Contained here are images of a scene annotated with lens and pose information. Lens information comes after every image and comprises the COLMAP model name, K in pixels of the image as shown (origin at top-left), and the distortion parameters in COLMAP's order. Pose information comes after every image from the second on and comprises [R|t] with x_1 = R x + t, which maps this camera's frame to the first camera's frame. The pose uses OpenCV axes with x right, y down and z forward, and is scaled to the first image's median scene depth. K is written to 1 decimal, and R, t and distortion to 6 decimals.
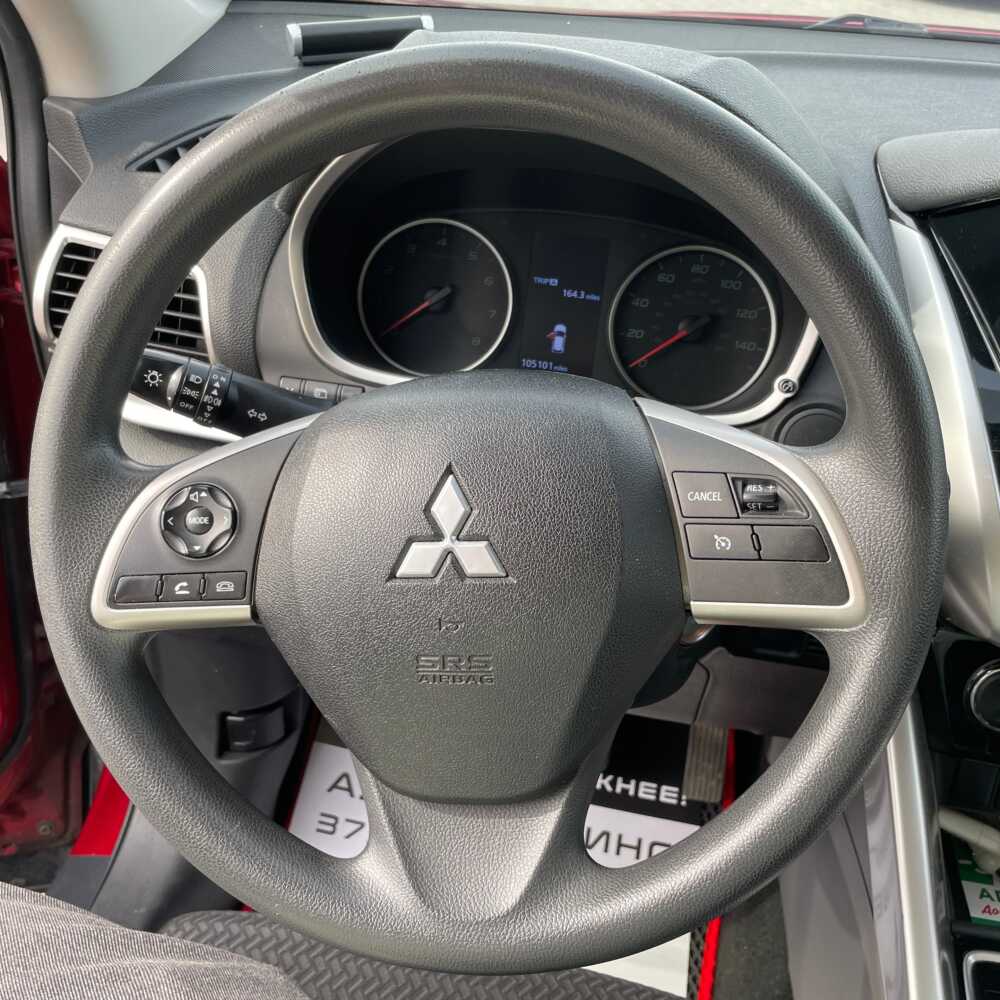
lens RADIAL K [[1049.7, 0, 500.4], [0, 1049.7, 494.9], [0, 0, 1]] dist [0.102548, -0.254766]
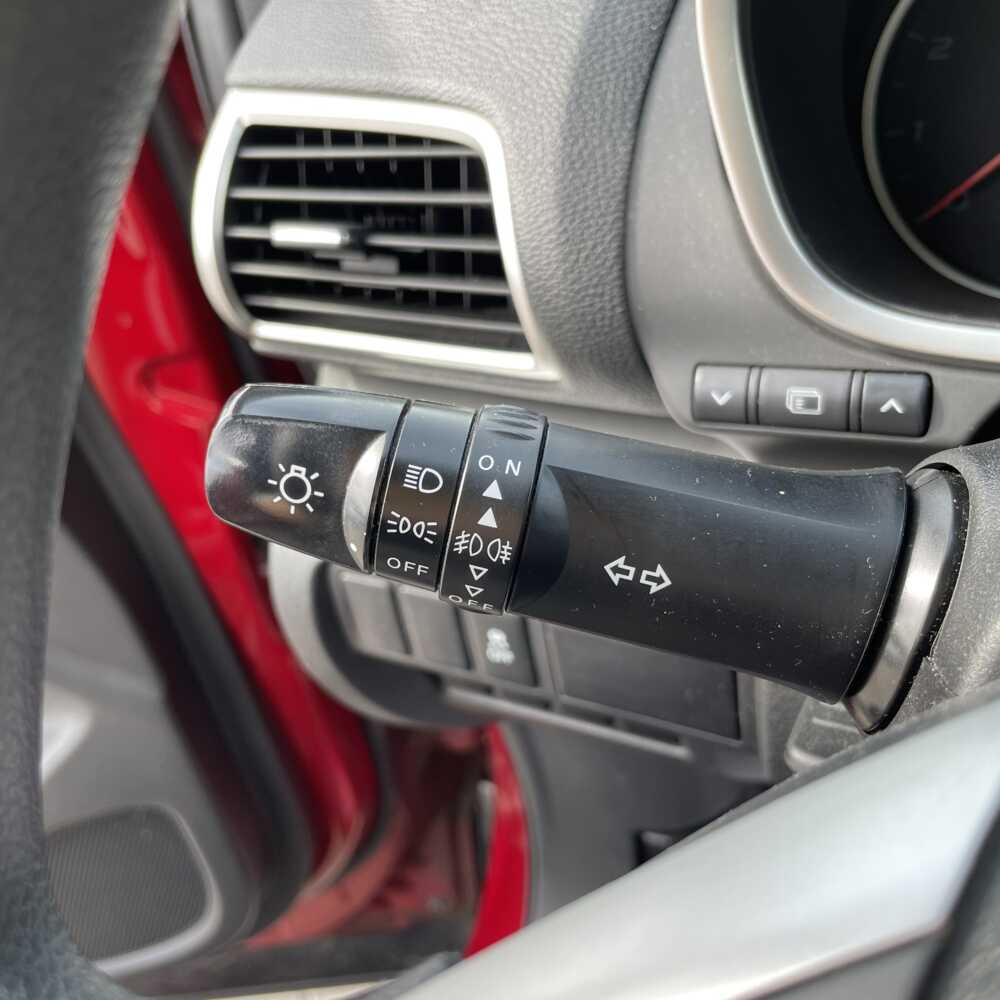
lens RADIAL K [[1014.5, 0, 502.0], [0, 1014.5, 498.6], [0, 0, 1]] dist [0.079664, -0.113273]
pose [[0.923941, -0.049331, -0.379342, -0.132985], [0.091872, 0.991242, 0.094863, -0.105875], [0.371340, -0.122499, 0.920381, 0.615853]]
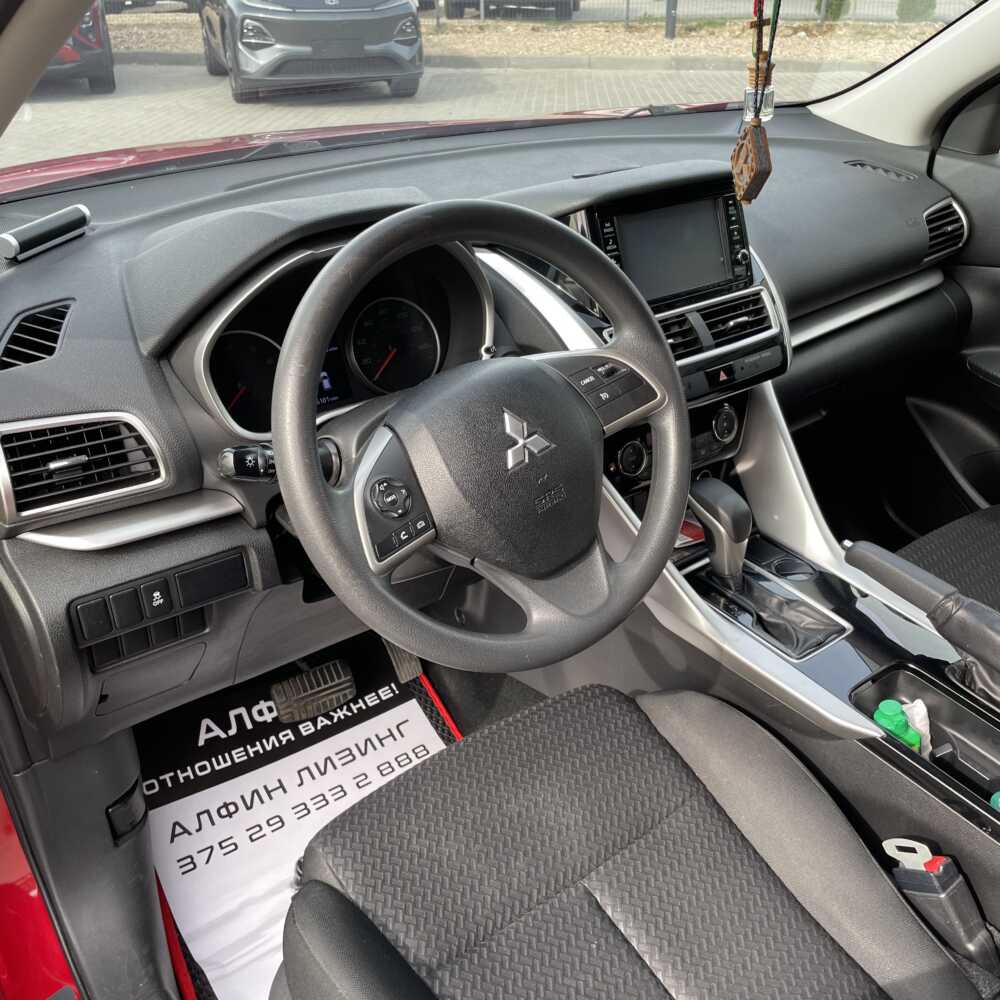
lens RADIAL K [[1003.4, 0, 505.0], [0, 1003.4, 500.5], [0, 0, 1]] dist [0.077860, -0.124595]
pose [[0.661423, -0.403223, 0.632401, -0.811193], [0.433482, 0.893613, 0.116399, -0.047138], [-0.612057, 0.197145, 0.765846, -0.265129]]
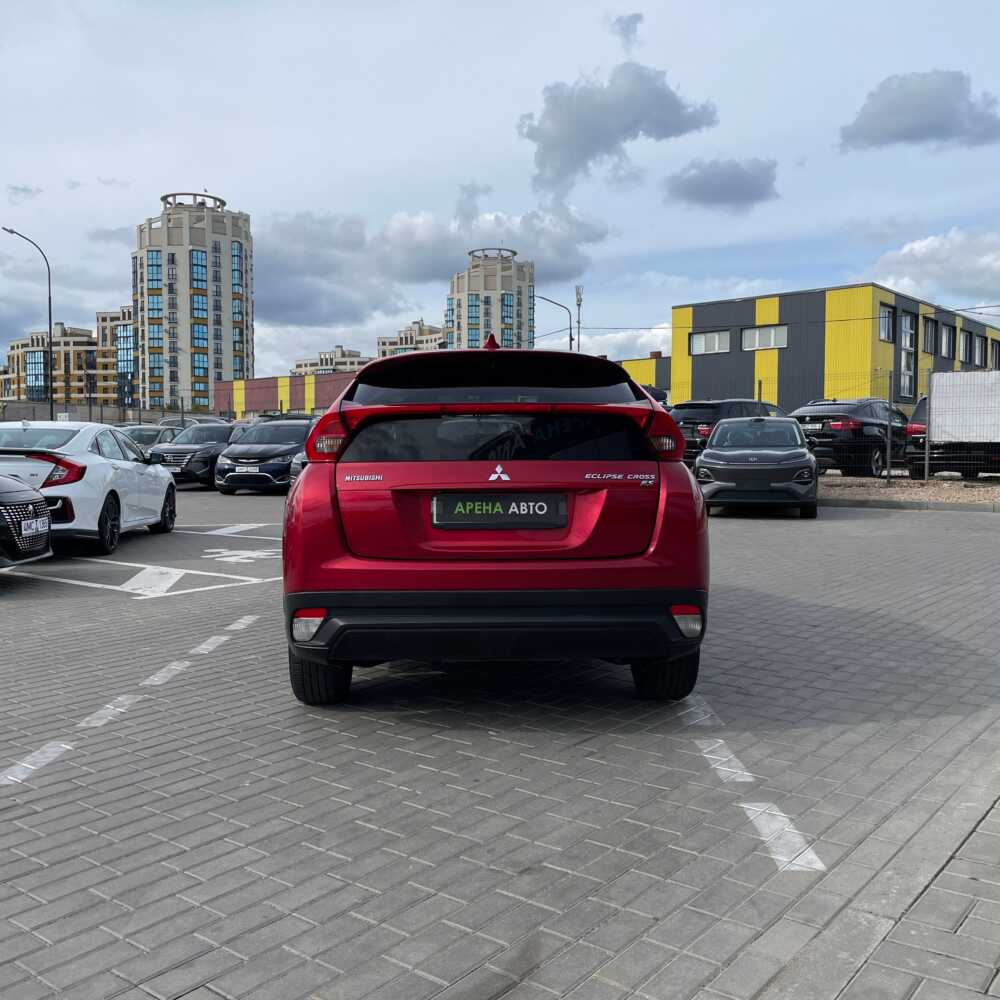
lens RADIAL K [[1027.8, 0, 500.0], [0, 1027.8, 500.0], [0, 0, 1]] dist [0.089807, -0.114929]
pose [[0.970138, -0.066215, 0.233341, -1.630364], [0.171908, 0.866374, -0.468875, 4.975258], [-0.171114, 0.494986, 0.851885, -7.546130]]
